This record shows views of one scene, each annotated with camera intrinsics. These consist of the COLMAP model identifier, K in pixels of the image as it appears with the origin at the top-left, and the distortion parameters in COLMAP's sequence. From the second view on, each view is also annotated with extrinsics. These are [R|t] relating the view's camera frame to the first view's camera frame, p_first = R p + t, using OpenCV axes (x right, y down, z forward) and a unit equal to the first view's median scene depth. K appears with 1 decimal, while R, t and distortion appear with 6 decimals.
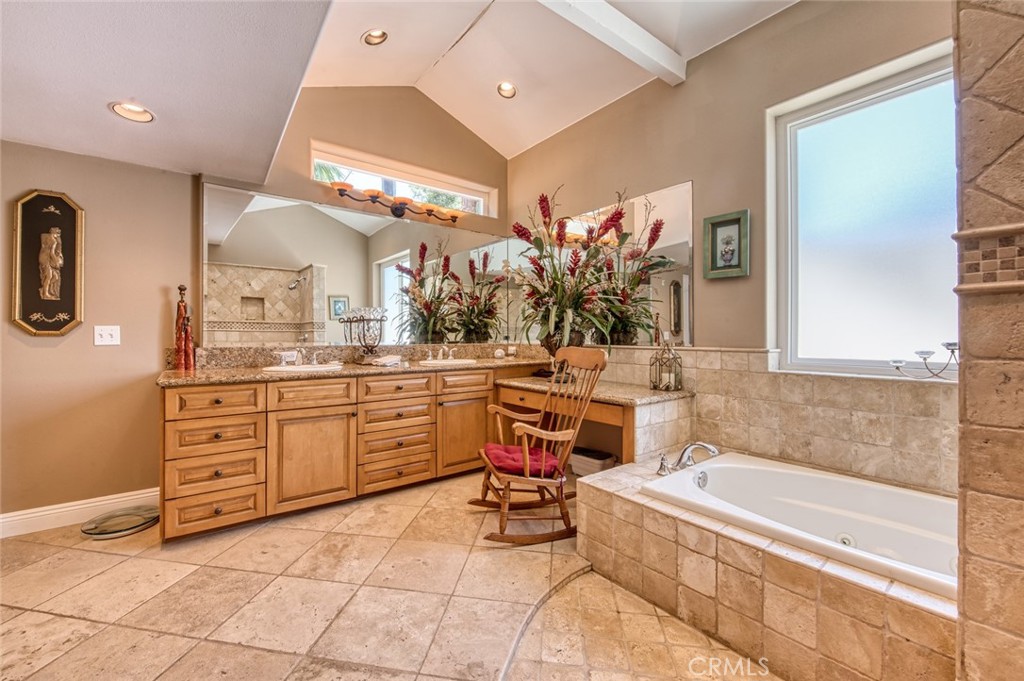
lens RADIAL K [[418.8, 0, 512.0], [0, 418.8, 340.5], [0, 0, 1]] dist [-0.000256, -0.000089]
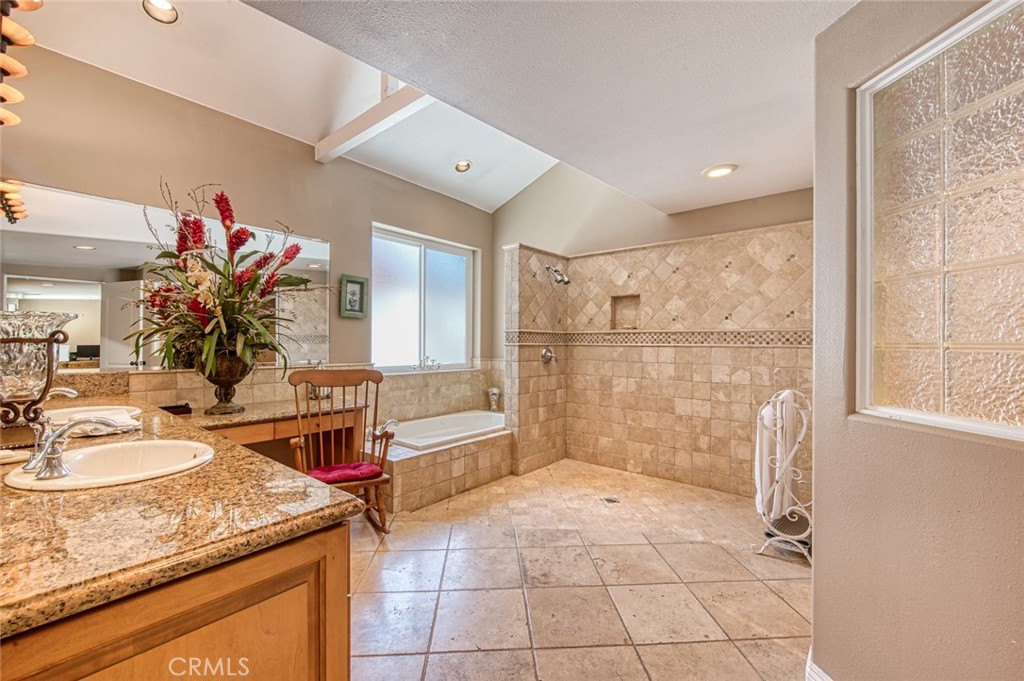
lens RADIAL K [[418.8, 0, 512.0], [0, 418.8, 340.5], [0, 0, 1]] dist [-0.000256, -0.000089]
pose [[-0.226911, 0.006950, 0.973891, -1.329897], [0.004555, 0.999971, -0.006075, -0.064662], [-0.973905, 0.003058, -0.226937, 0.944430]]
